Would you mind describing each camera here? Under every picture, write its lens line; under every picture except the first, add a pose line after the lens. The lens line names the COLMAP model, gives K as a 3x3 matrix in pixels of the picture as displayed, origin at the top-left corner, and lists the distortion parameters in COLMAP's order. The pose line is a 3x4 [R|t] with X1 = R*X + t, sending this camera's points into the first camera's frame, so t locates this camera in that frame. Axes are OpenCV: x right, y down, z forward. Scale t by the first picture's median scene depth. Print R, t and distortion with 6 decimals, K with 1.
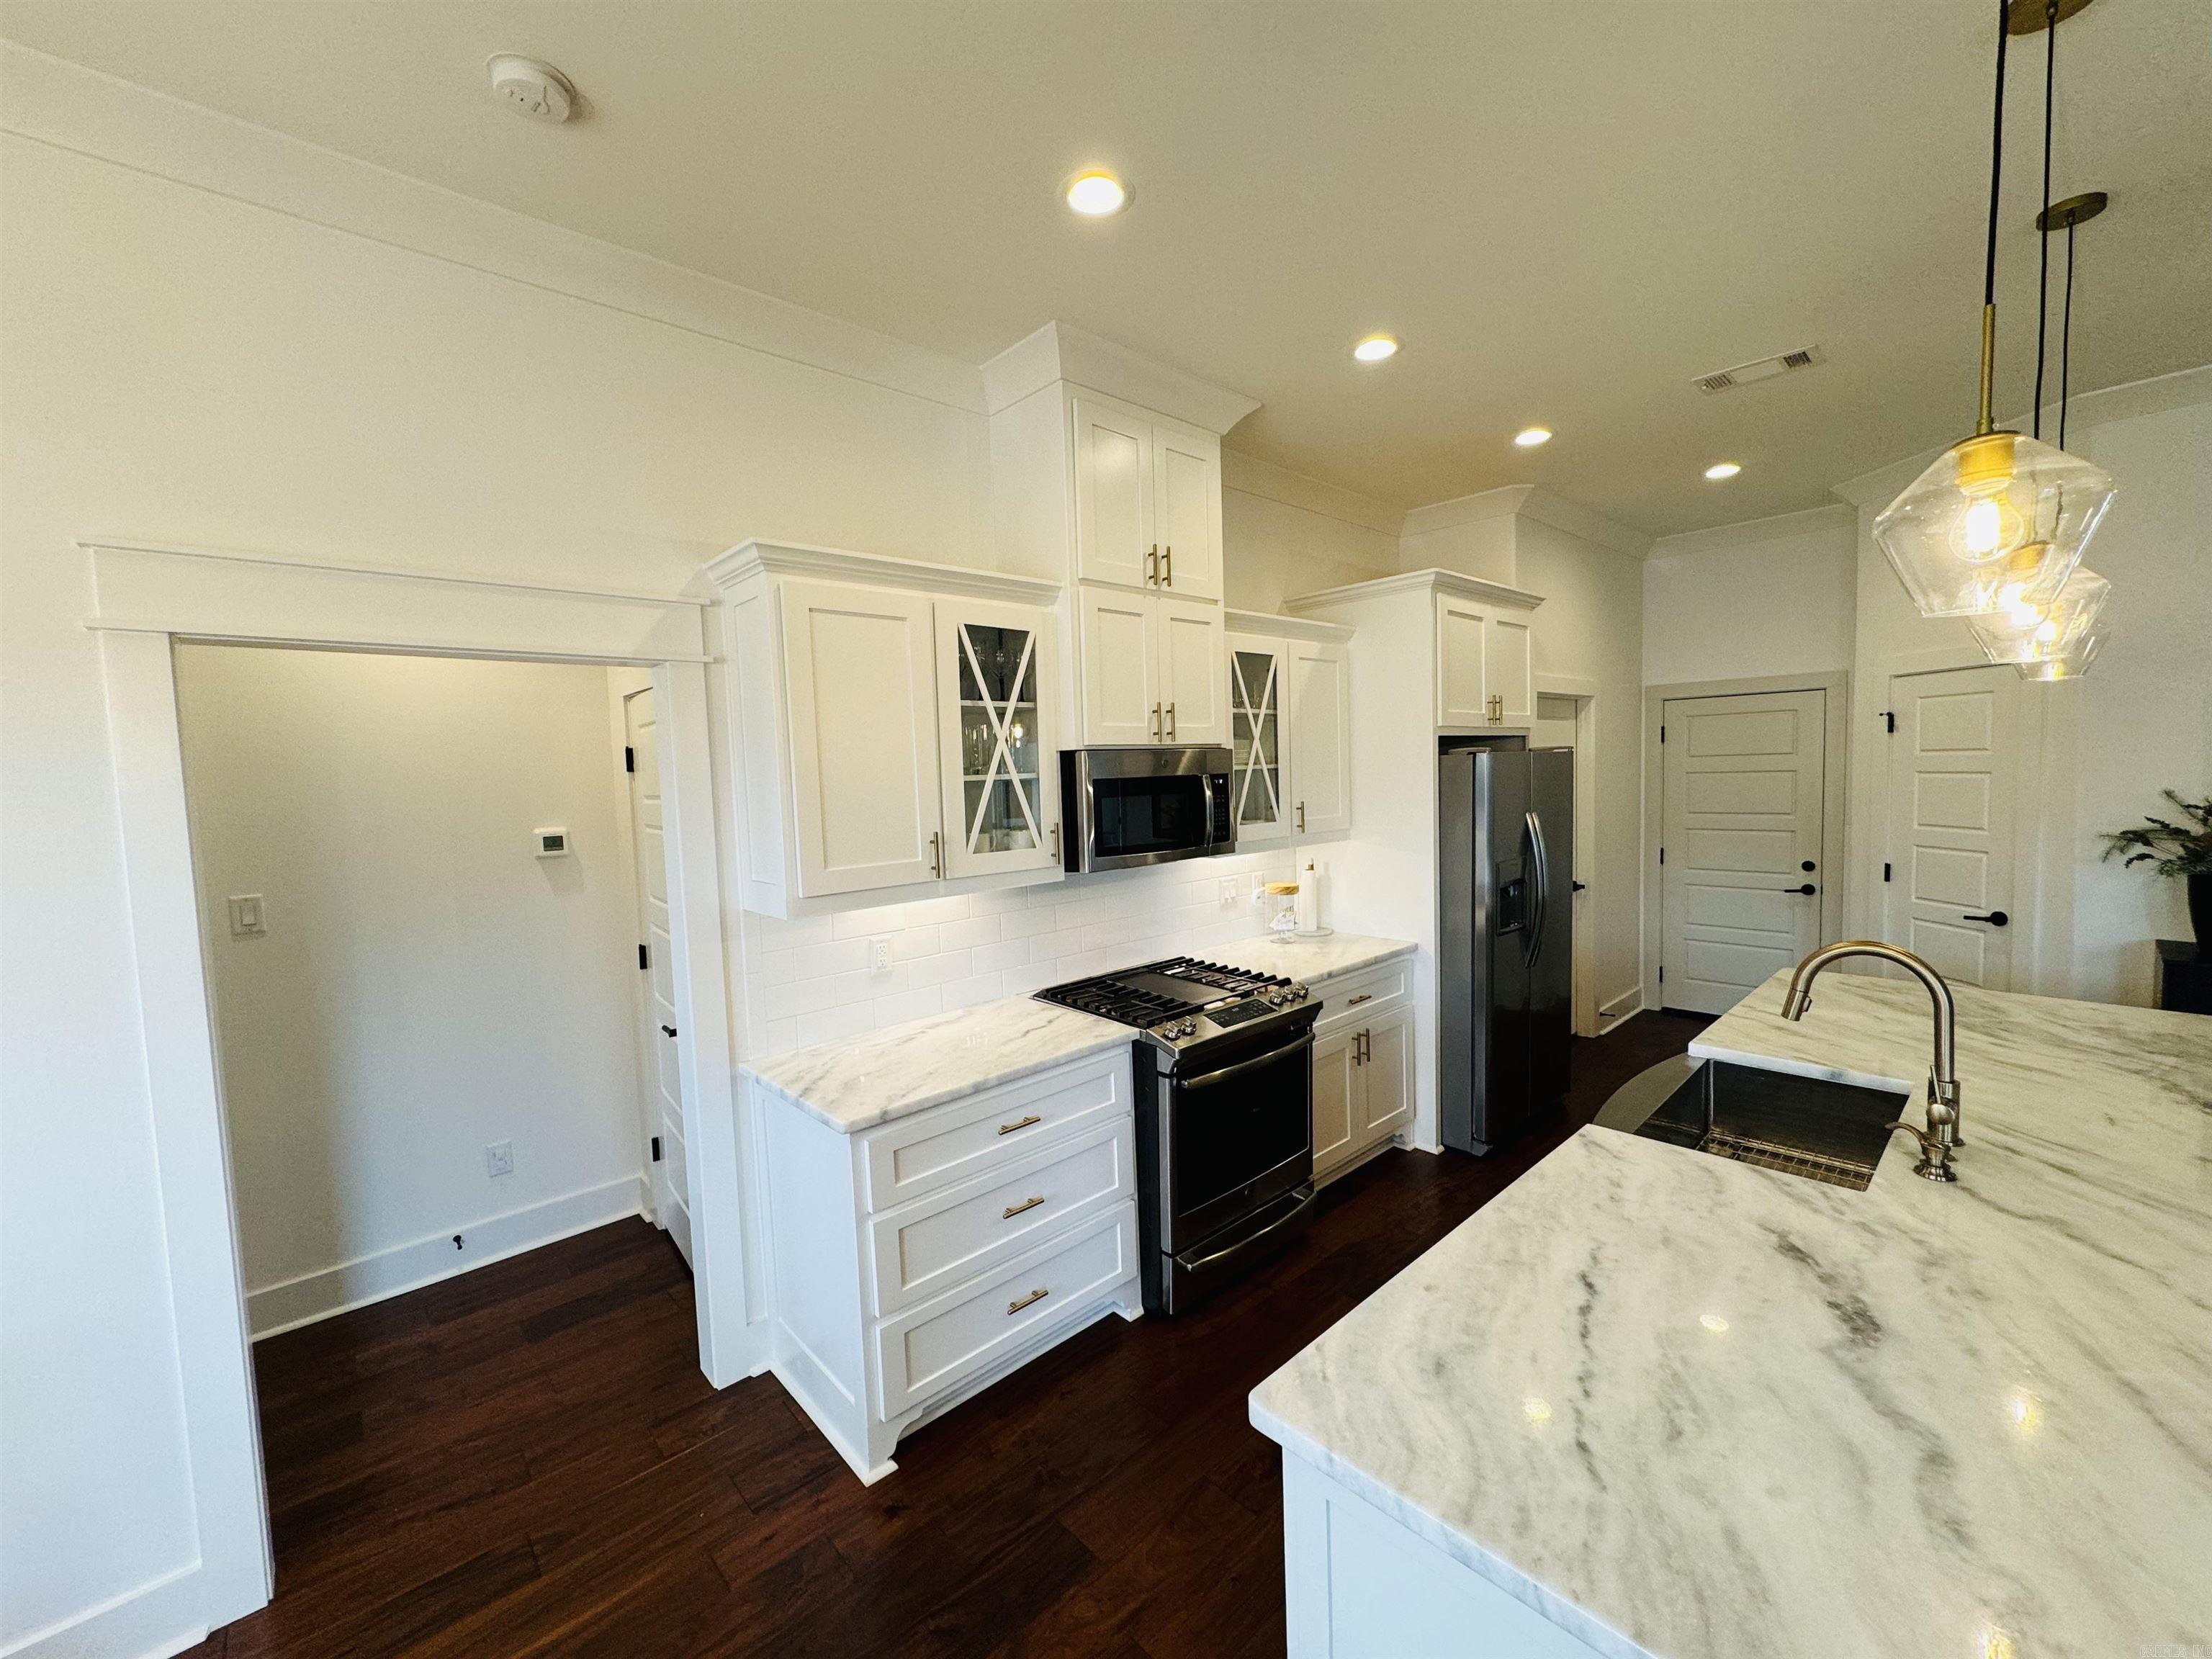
lens RADIAL K [[883.3, 0, 1106.0], [0, 883.3, 829.5], [0, 0, 1]] dist [-0.008874, 0.003892]
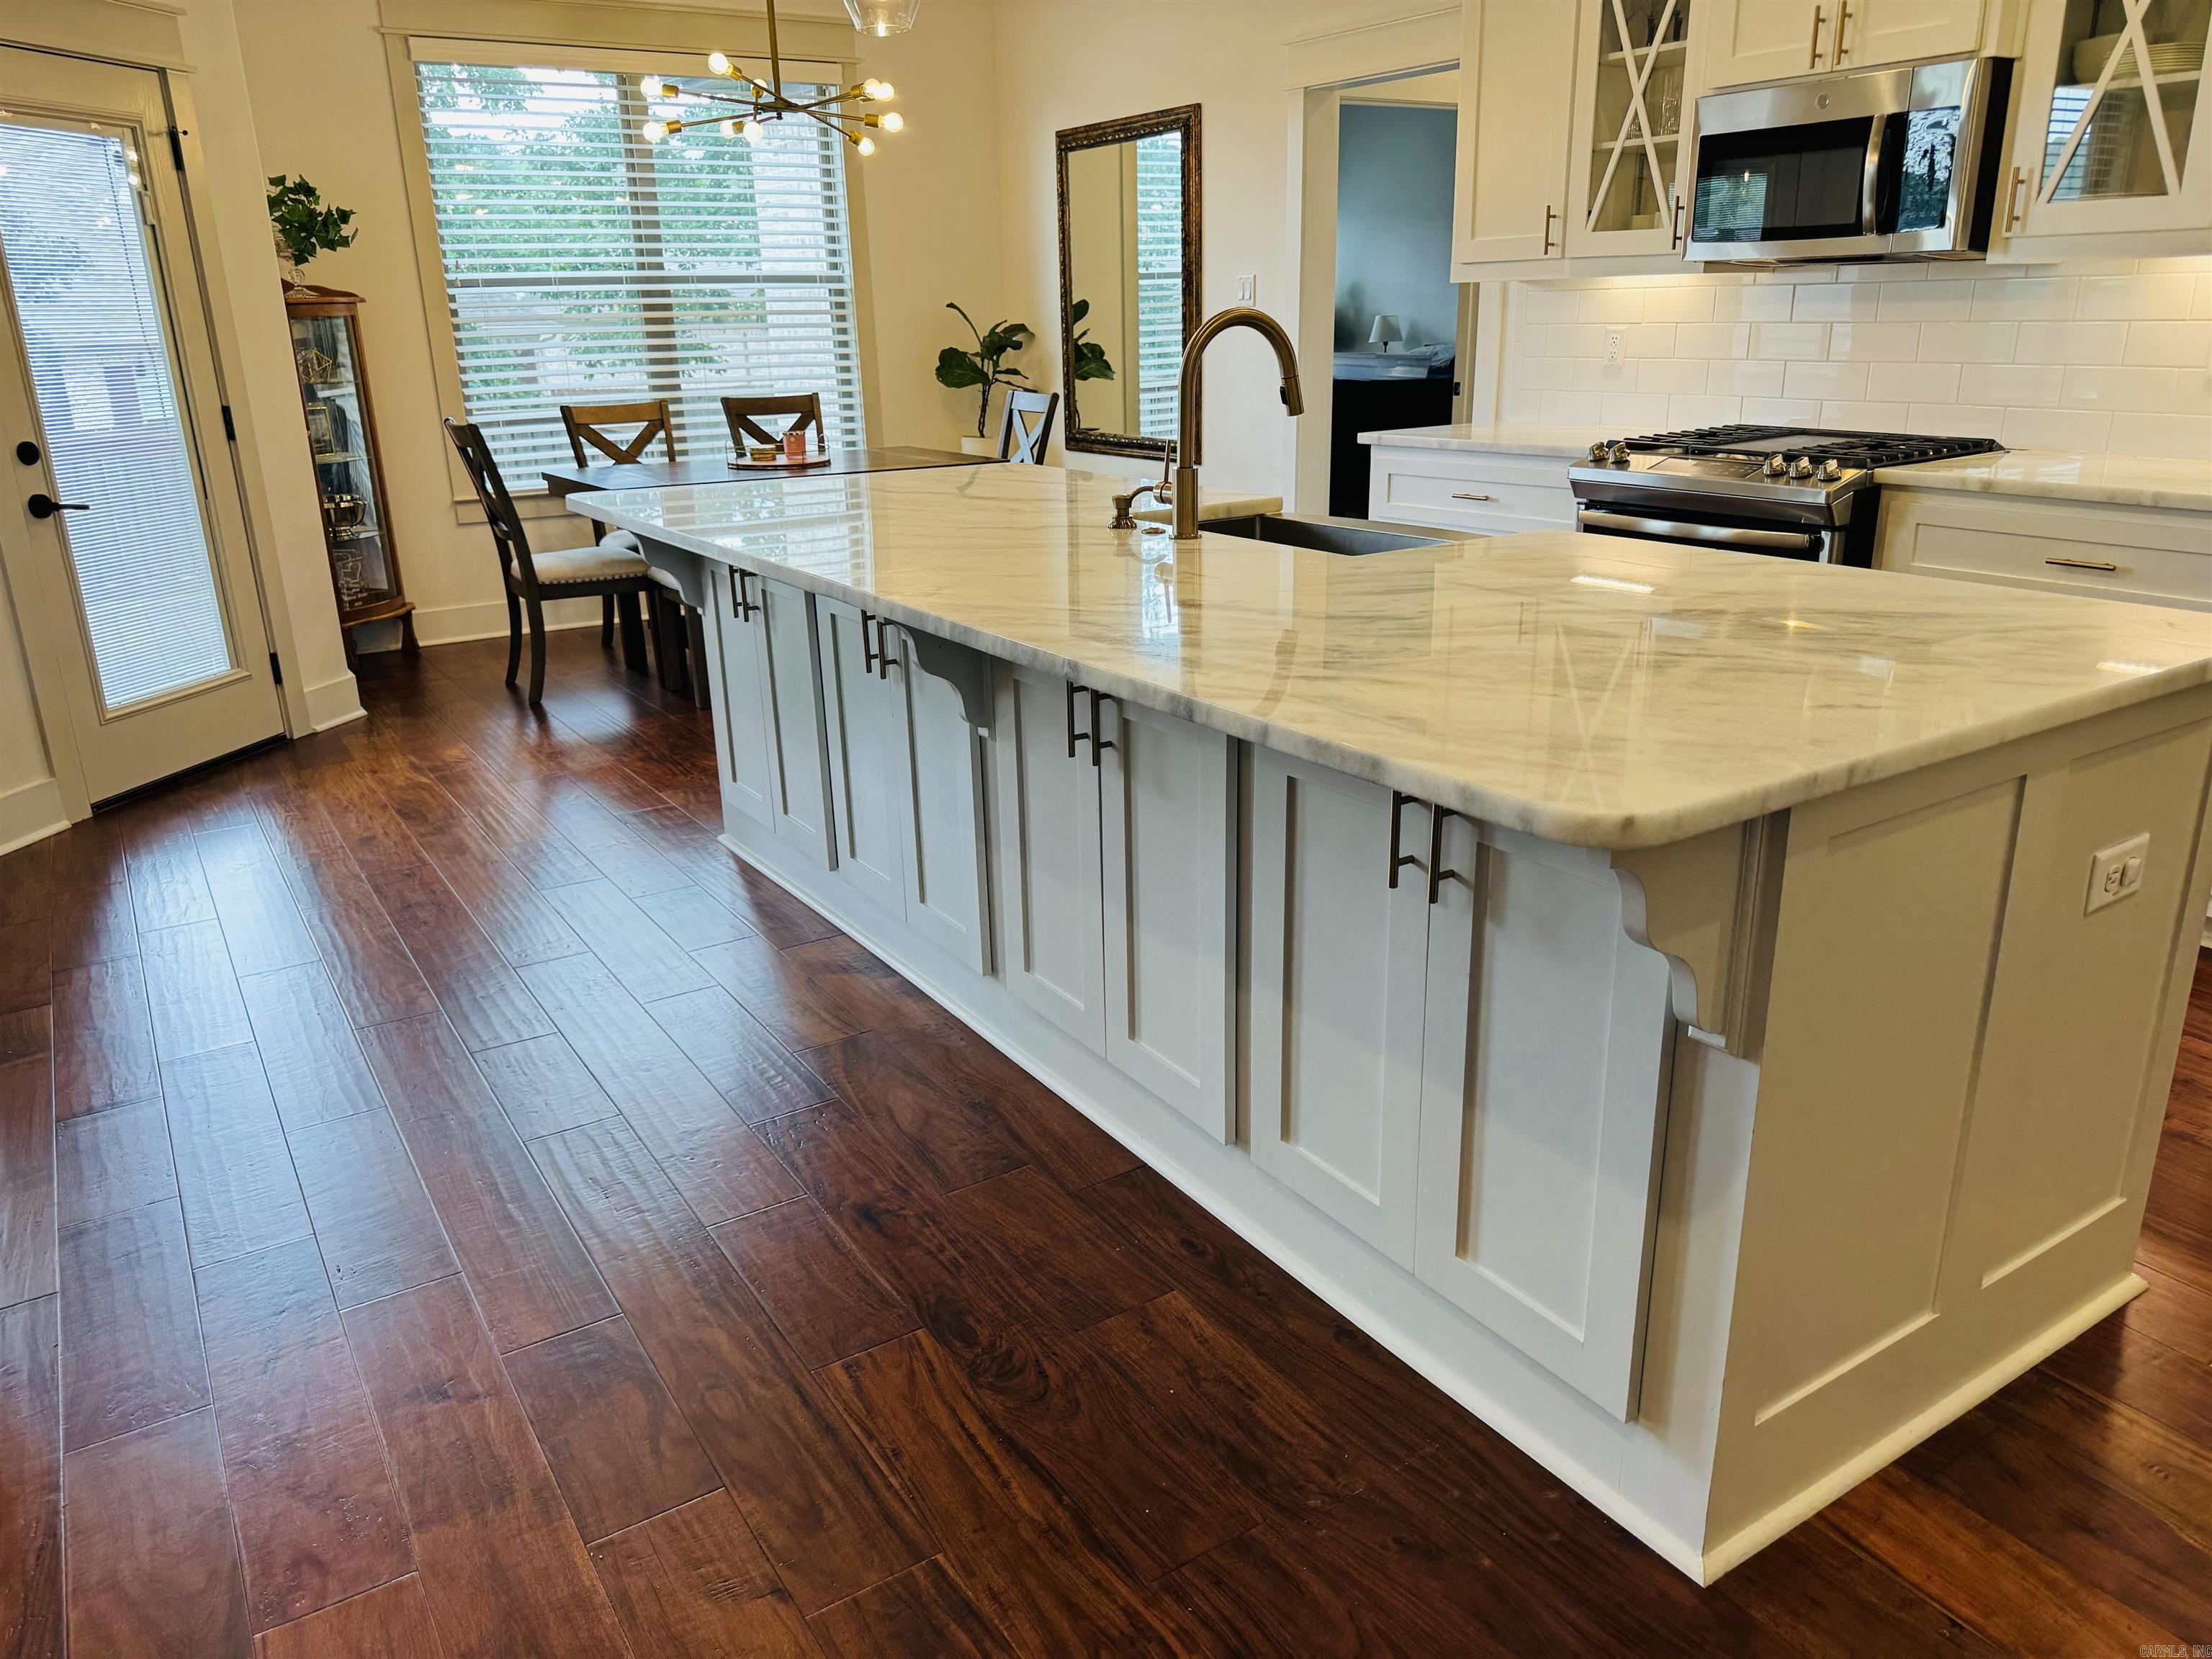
lens RADIAL K [[1567.4, 0, 1106.0], [0, 1567.4, 829.5], [0, 0, 1]] dist [0.004382, 0.000637]
pose [[-0.162896, 0.357334, -0.919661, 1.534834], [-0.037230, 0.929221, 0.367643, 0.021226], [0.985941, 0.094126, -0.138063, 0.699933]]
